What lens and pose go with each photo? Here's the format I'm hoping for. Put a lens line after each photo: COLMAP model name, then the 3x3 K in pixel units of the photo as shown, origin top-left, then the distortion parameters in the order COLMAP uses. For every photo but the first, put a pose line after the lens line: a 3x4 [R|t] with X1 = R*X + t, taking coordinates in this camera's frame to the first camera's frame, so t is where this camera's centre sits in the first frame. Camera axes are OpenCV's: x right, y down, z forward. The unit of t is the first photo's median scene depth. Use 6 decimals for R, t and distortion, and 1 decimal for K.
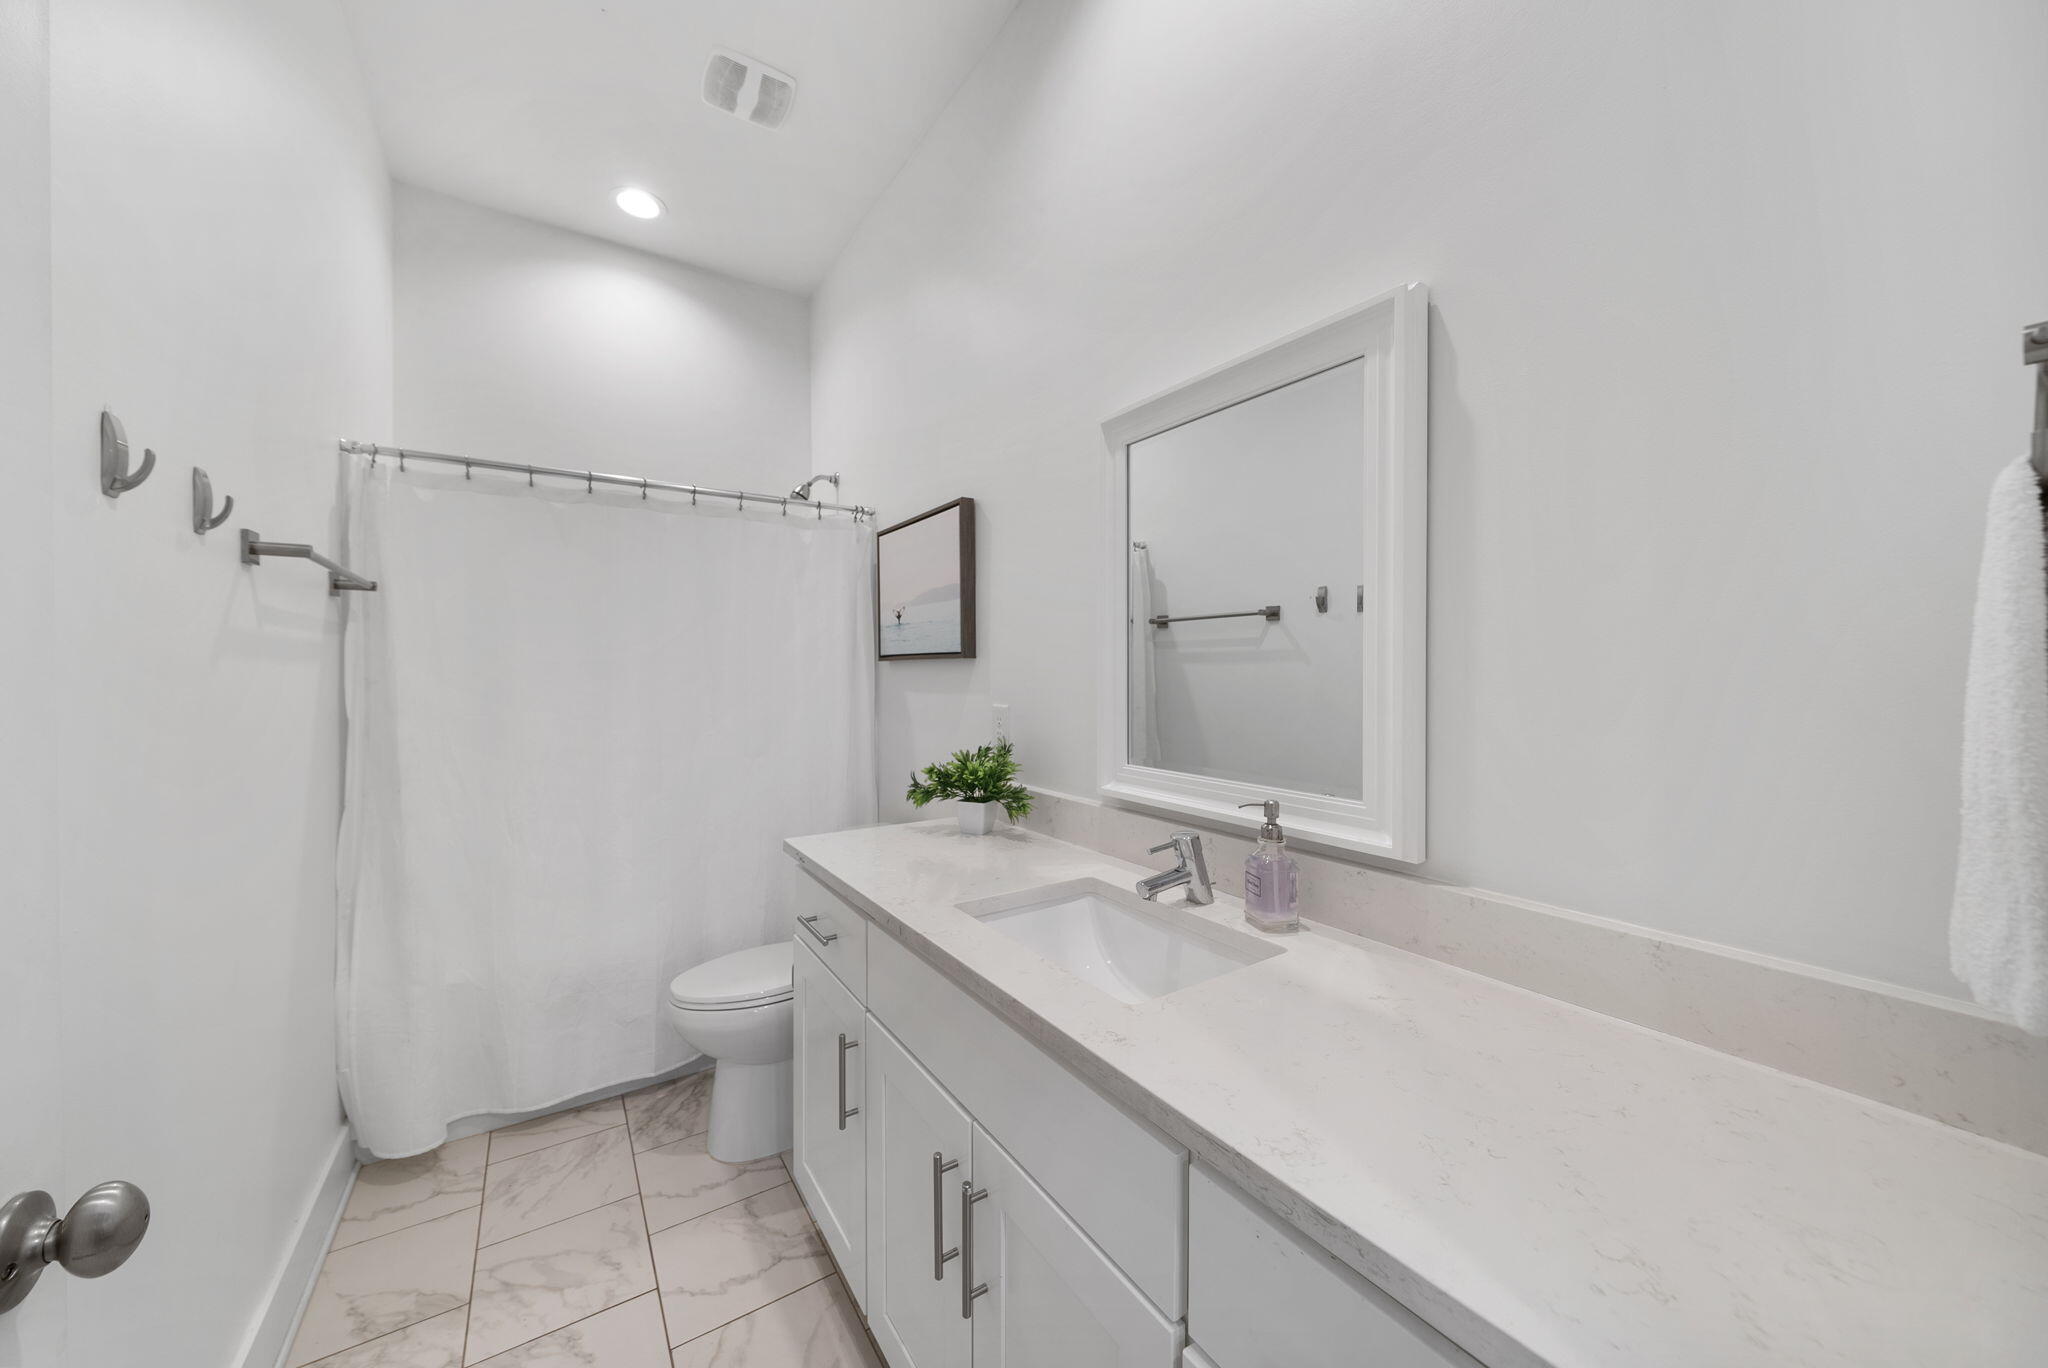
lens RADIAL K [[712.2, 0, 1002.0], [0, 712.2, 682.2], [0, 0, 1]] dist [-0.009660, 0.000877]
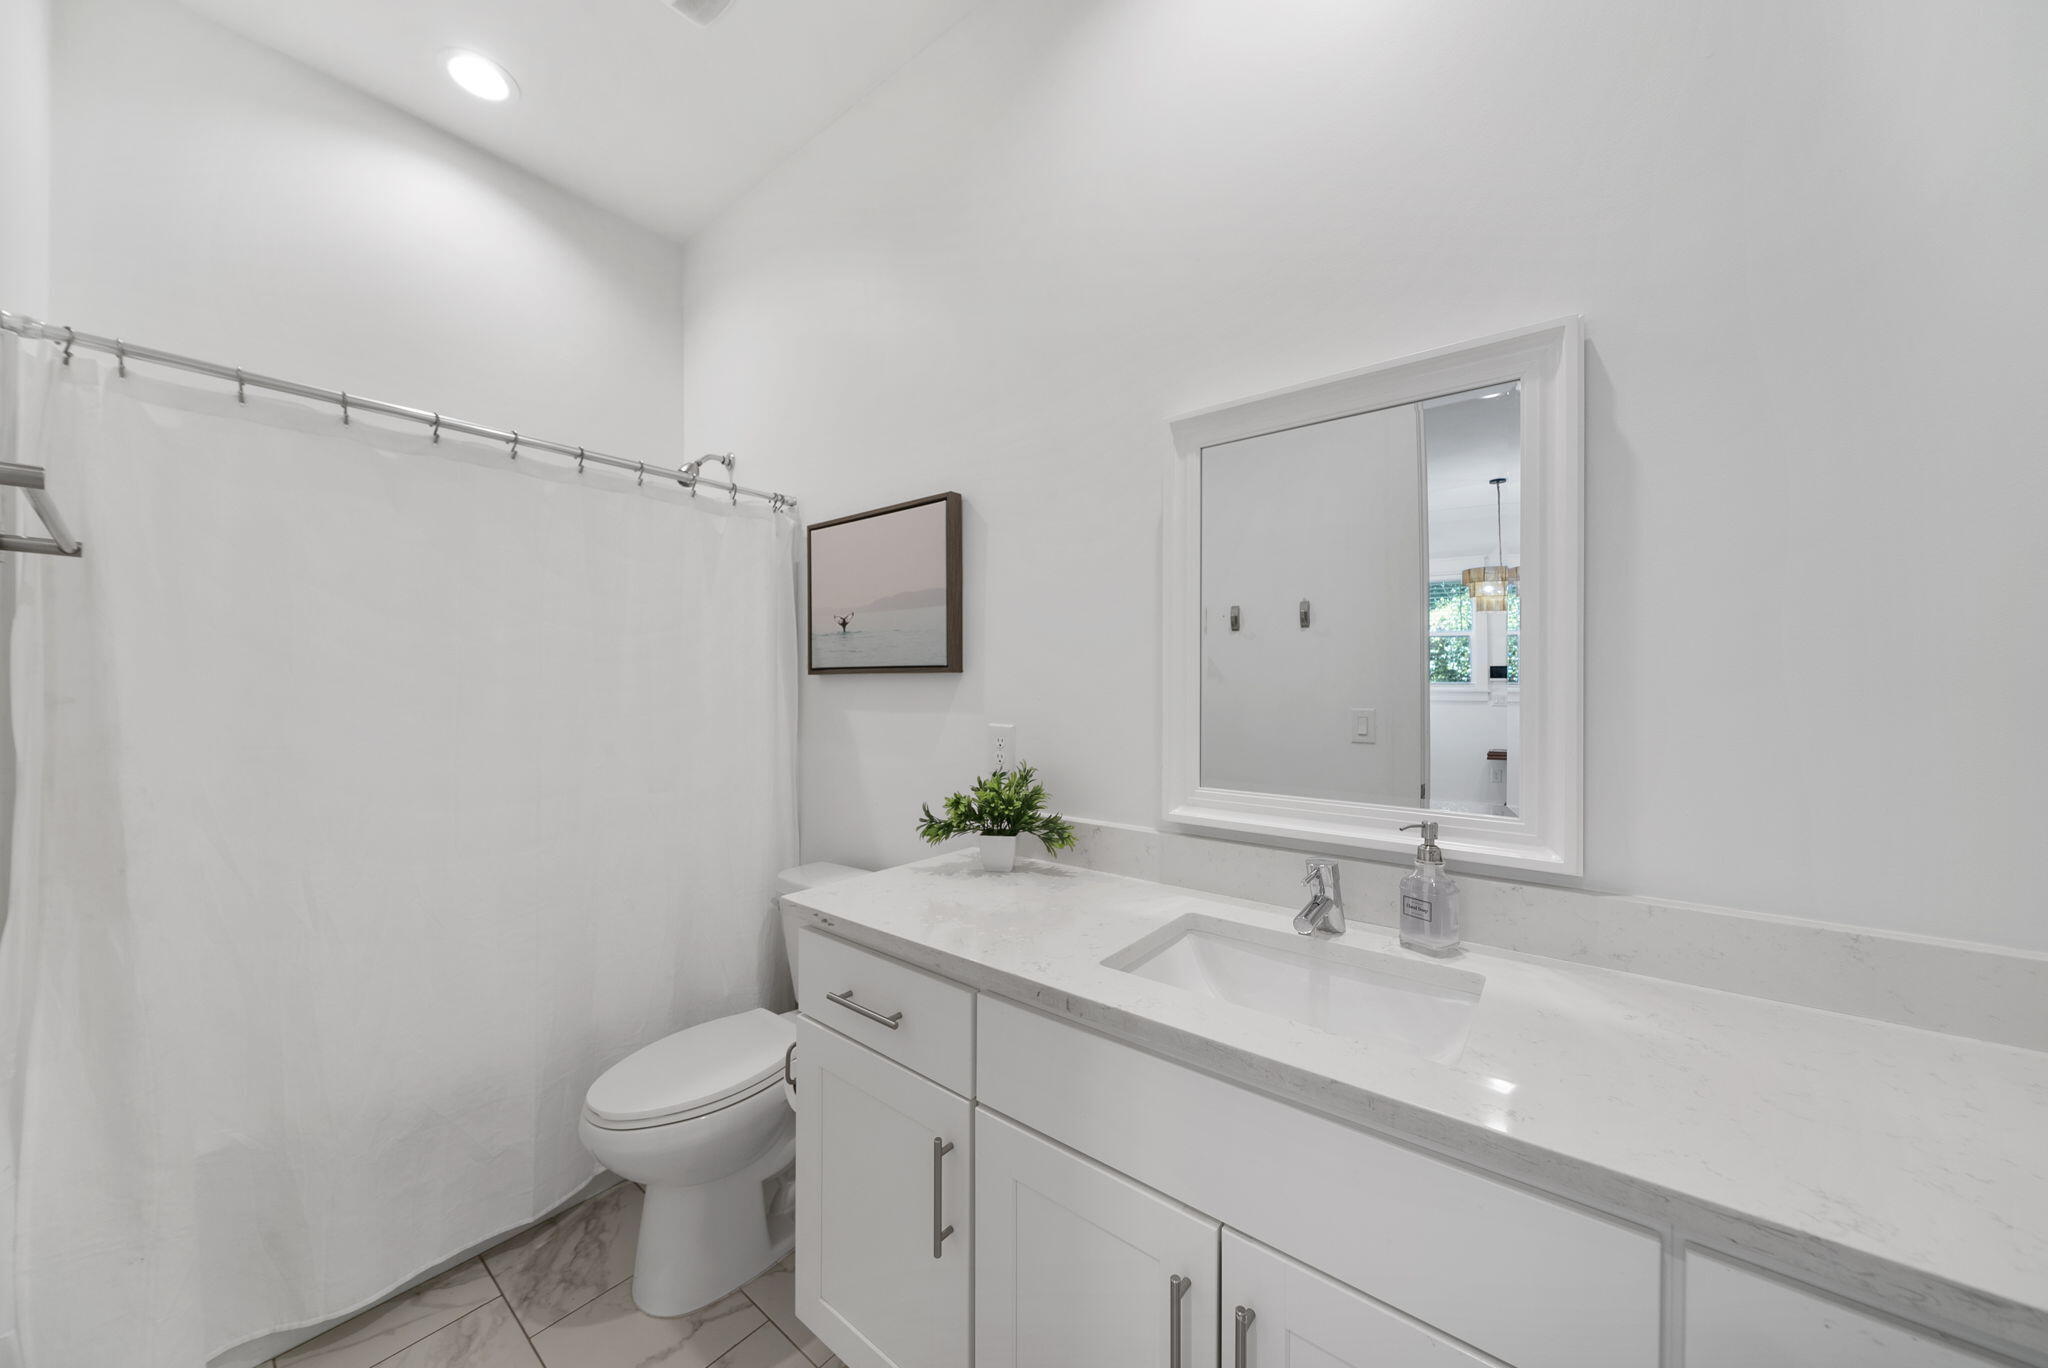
lens RADIAL K [[712.2, 0, 1027.2], [0, 712.2, 690.3], [0, 0, 1]] dist [-0.009660, 0.000877]
pose [[0.951993, 0.001911, 0.306114, -0.264600], [0.000912, 0.999958, -0.009077, -0.003375], [-0.306118, 0.008921, 0.951952, 0.140436]]
